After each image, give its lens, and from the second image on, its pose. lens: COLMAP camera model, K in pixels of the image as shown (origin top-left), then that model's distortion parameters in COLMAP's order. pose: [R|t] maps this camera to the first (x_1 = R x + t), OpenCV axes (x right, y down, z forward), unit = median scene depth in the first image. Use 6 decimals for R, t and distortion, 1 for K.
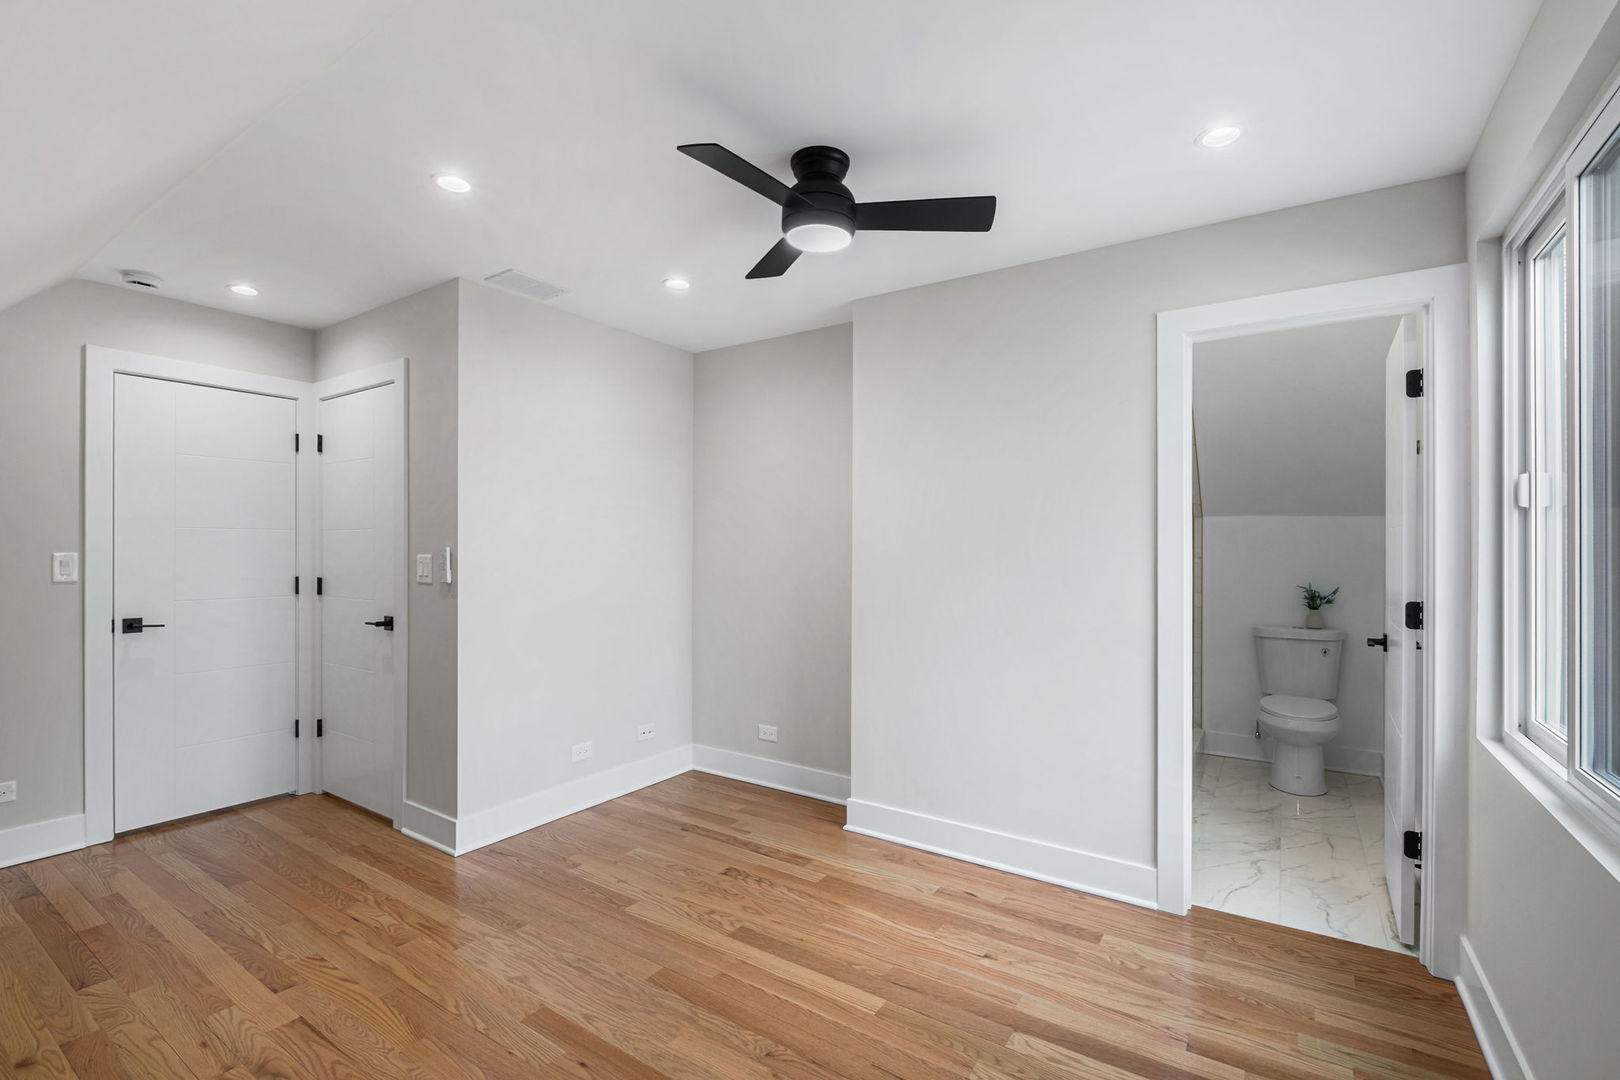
lens RADIAL K [[718.6, 0, 794.9], [0, 718.6, 547.8], [0, 0, 1]] dist [-0.003264, -0.001160]
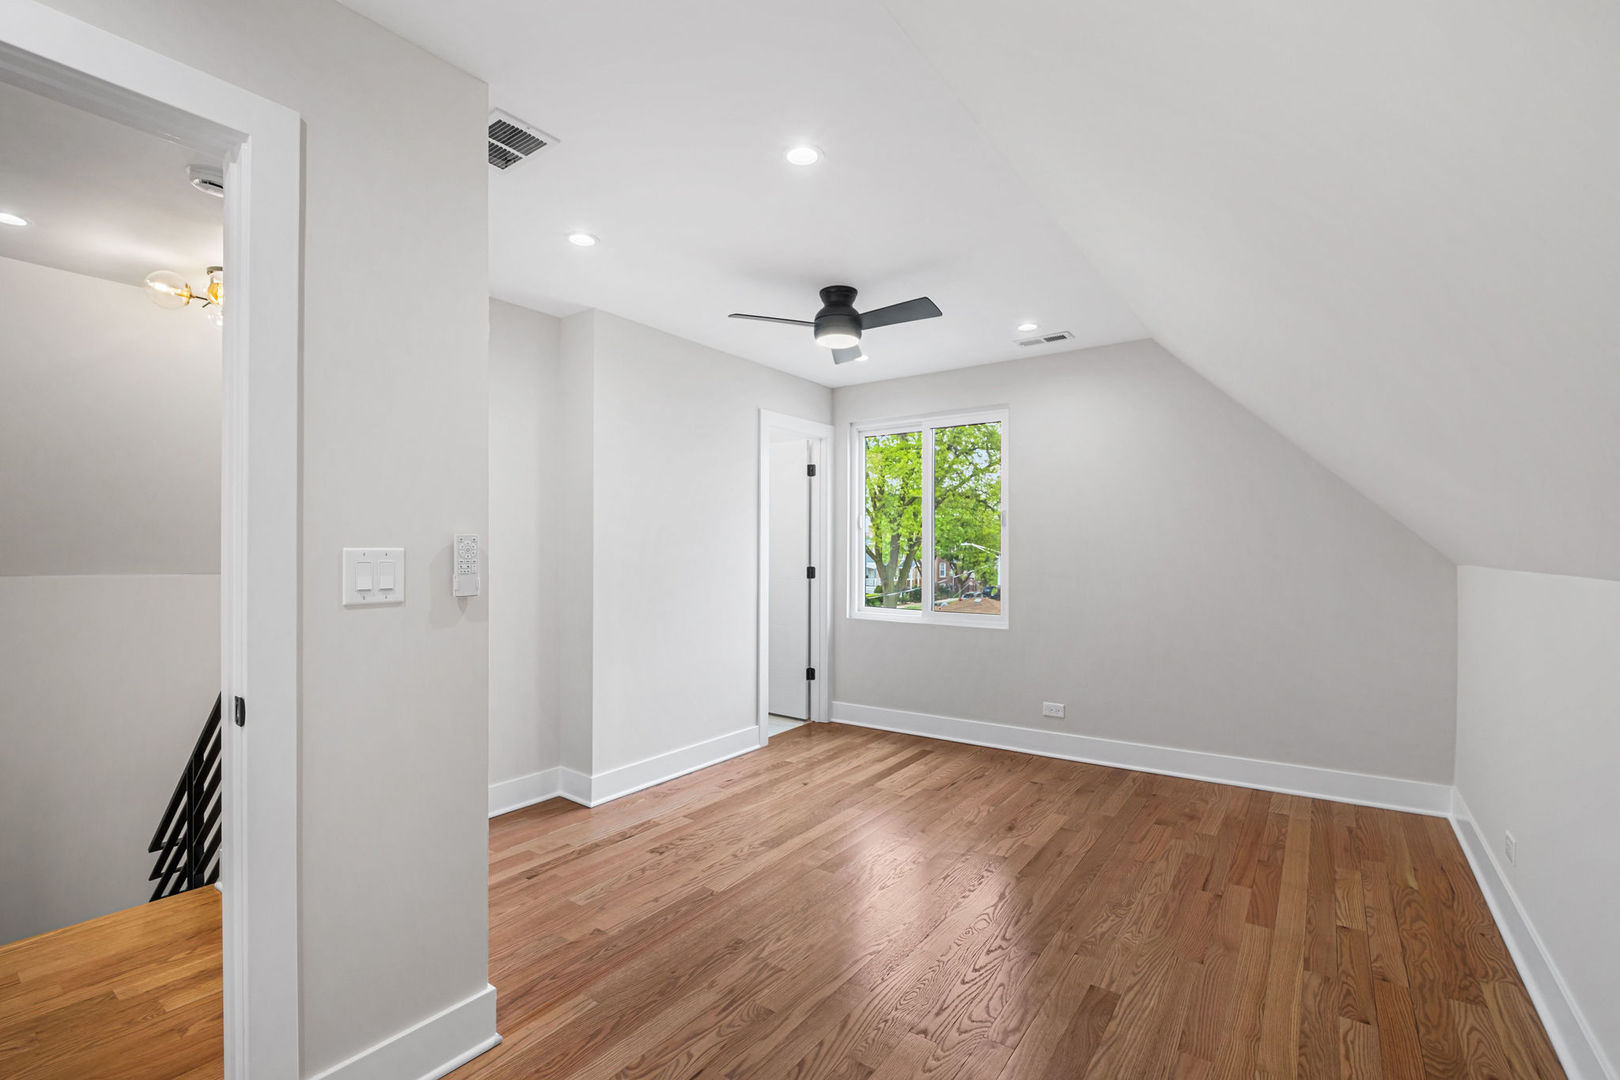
lens RADIAL K [[718.6, 0, 794.9], [0, 718.6, 547.8], [0, 0, 1]] dist [-0.003264, -0.001160]
pose [[0.040201, -0.002309, 0.999189, -1.183890], [0.002139, 0.999995, 0.002225, 0.011164], [-0.999189, 0.002047, 0.040206, 0.802739]]
